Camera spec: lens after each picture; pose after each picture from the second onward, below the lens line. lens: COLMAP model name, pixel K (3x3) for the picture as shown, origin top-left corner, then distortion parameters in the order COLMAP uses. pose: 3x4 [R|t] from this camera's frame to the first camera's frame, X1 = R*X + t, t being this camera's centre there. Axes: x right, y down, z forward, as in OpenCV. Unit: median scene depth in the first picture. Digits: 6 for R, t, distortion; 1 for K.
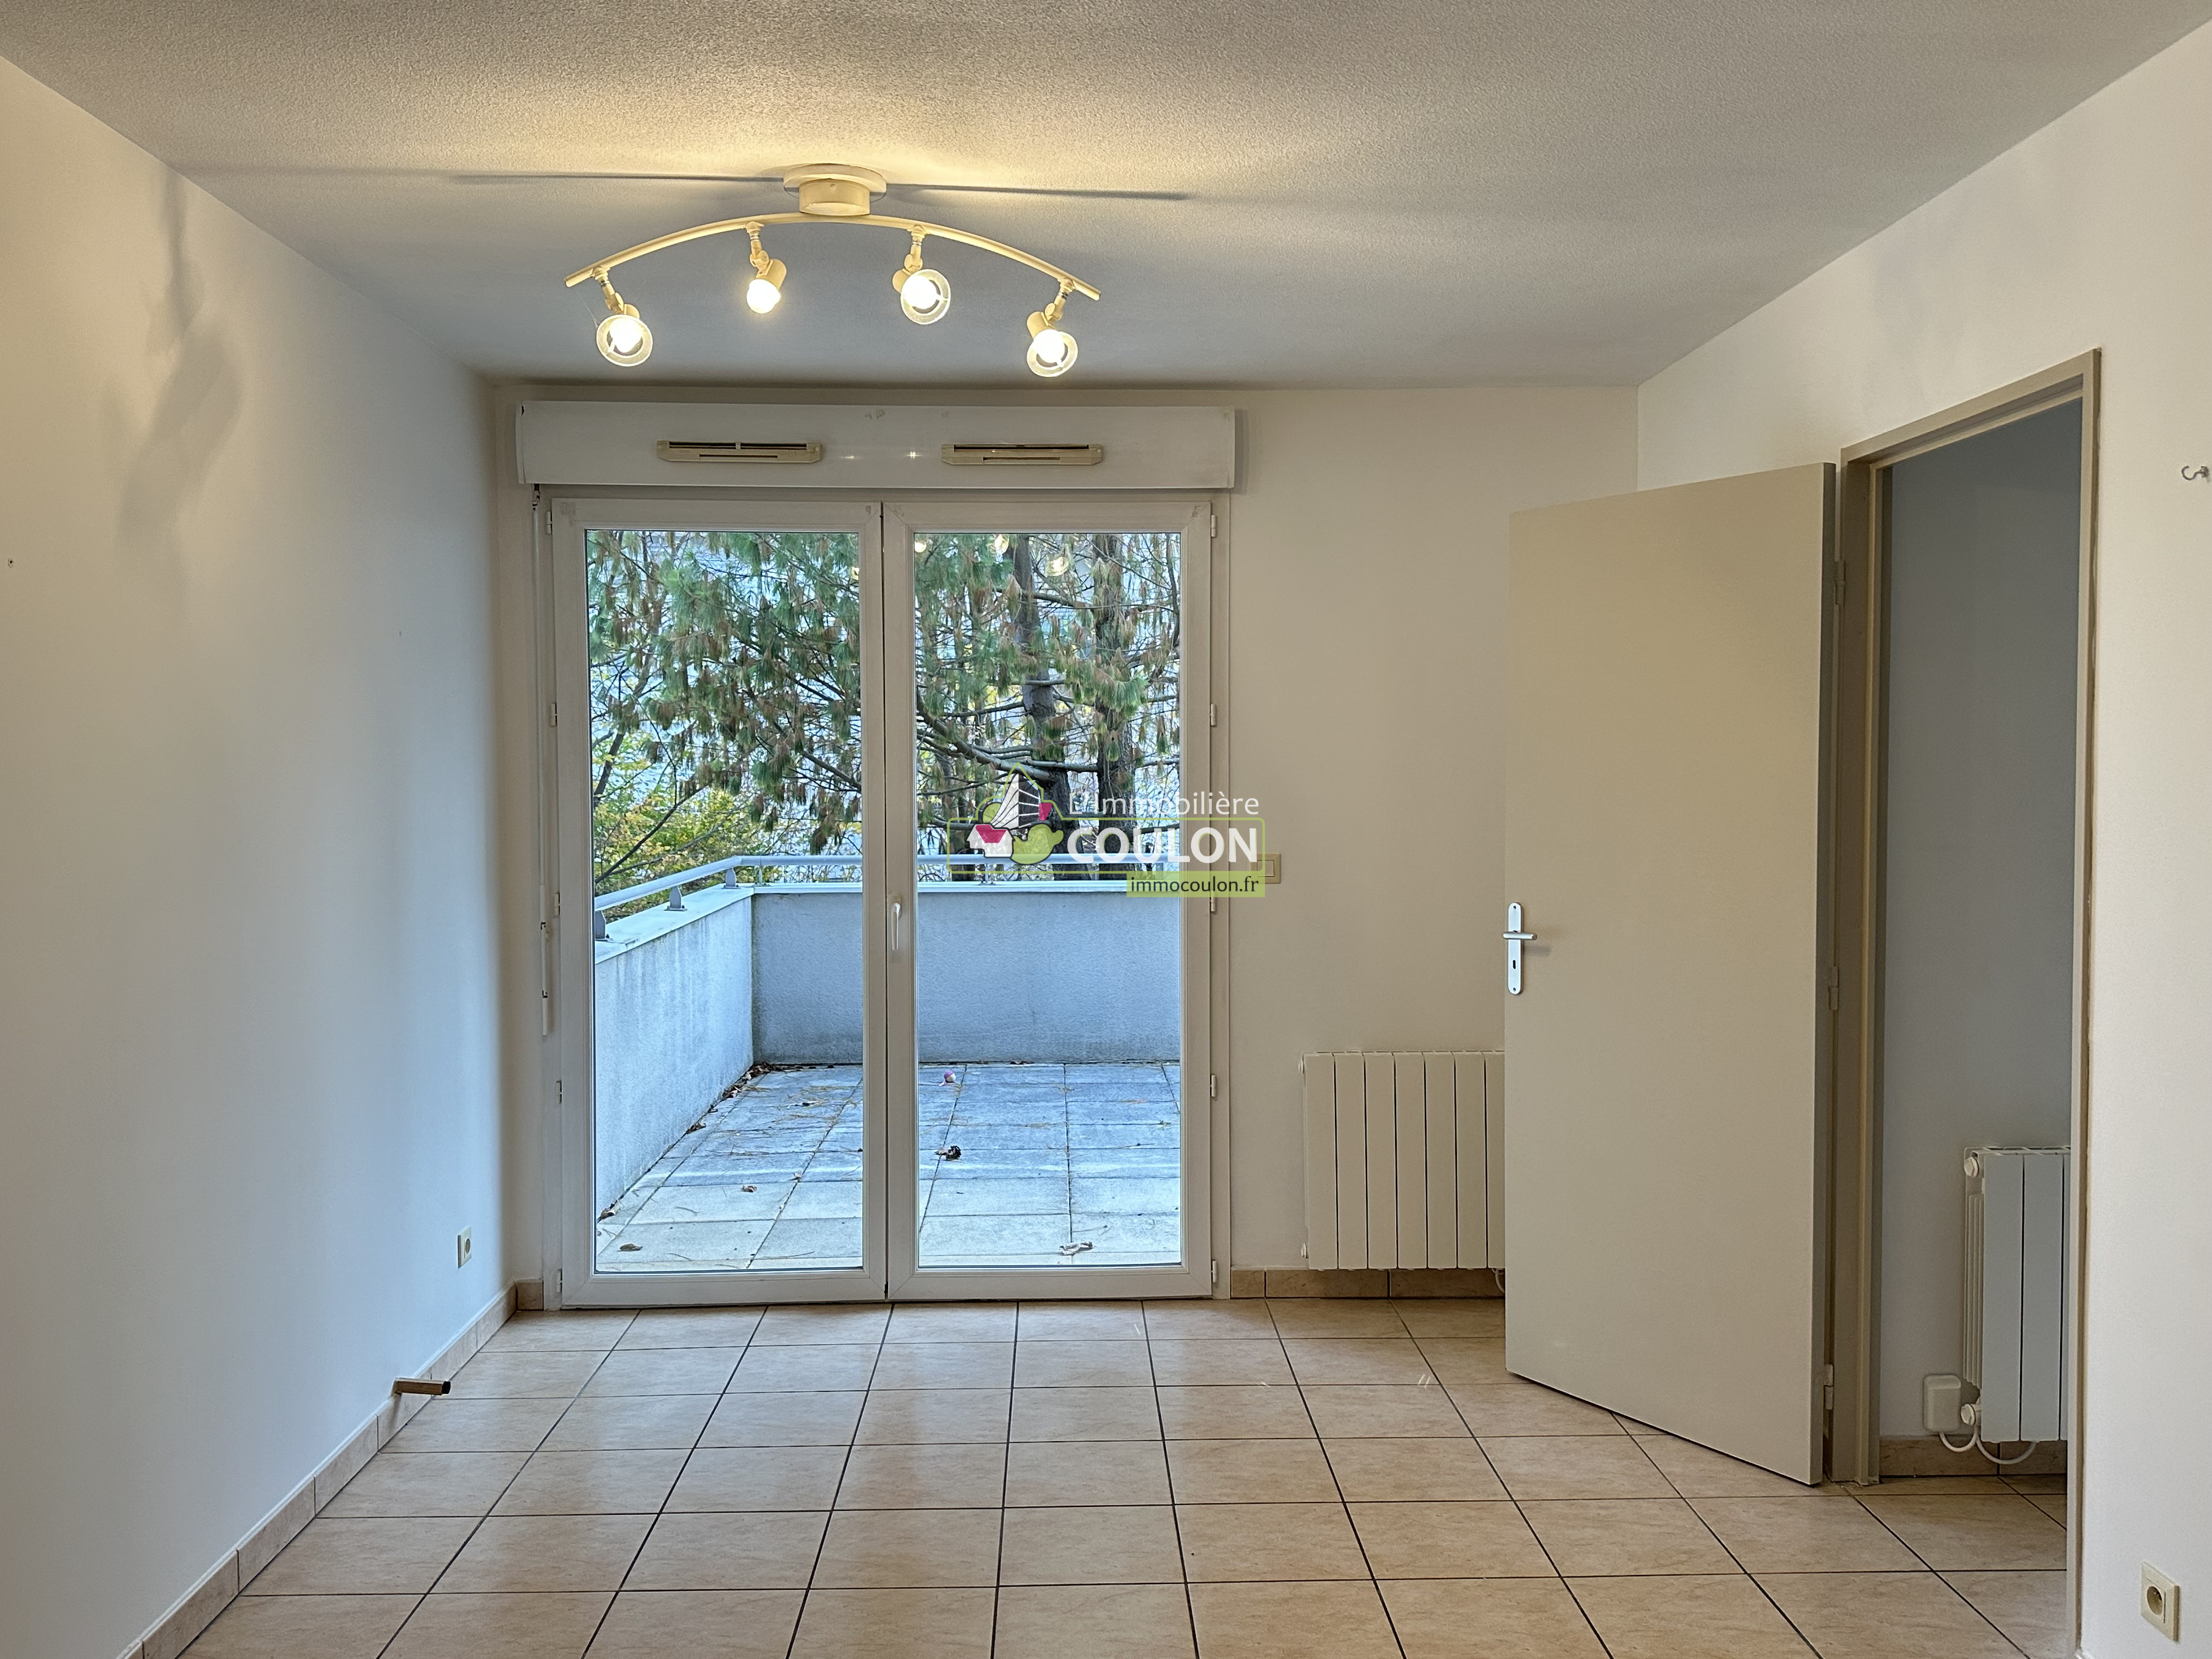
lens RADIAL K [[1827.9, 0, 1105.4], [0, 1827.9, 828.1], [0, 0, 1]] dist [0.009671, 0.004620]
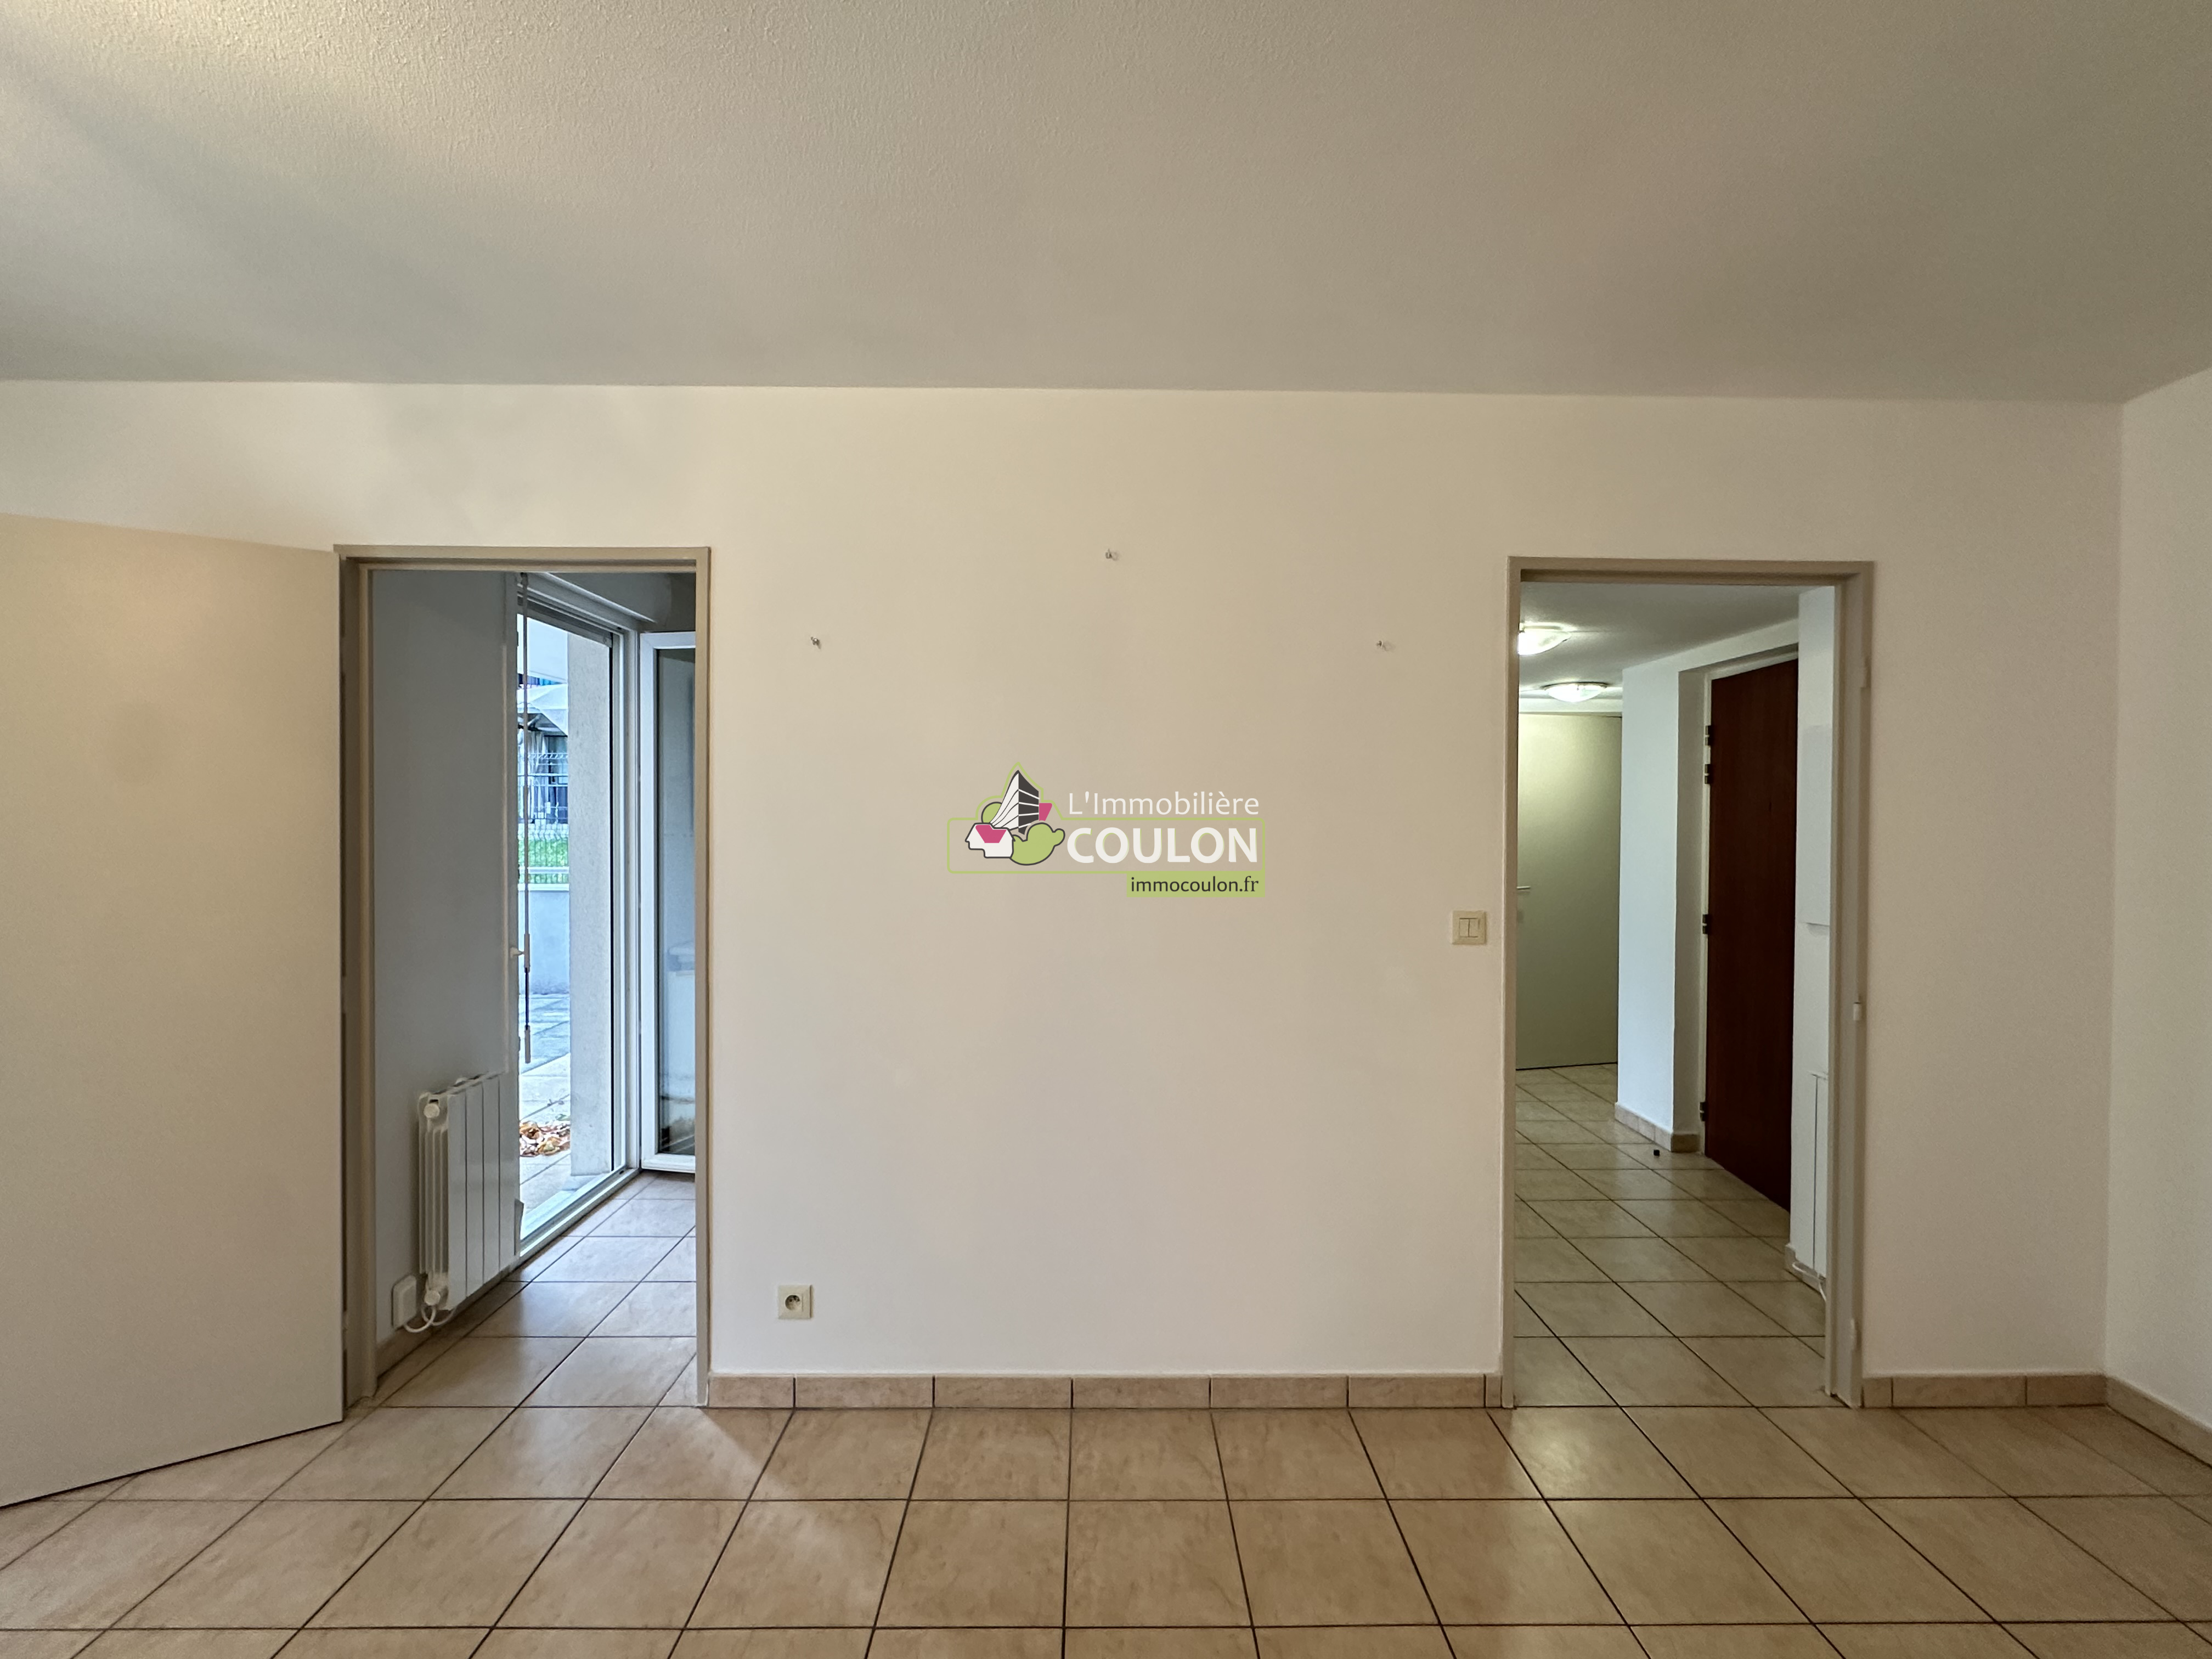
lens RADIAL K [[995.6, 0, 1100.5], [0, 995.6, 833.2], [0, 0, 1]] dist [-0.002080, -0.000287]
pose [[0.026958, -0.000057, 0.999637, -0.246622], [0.034800, 0.999394, -0.000881, 0.000539], [-0.999031, 0.034811, 0.026943, 0.505113]]
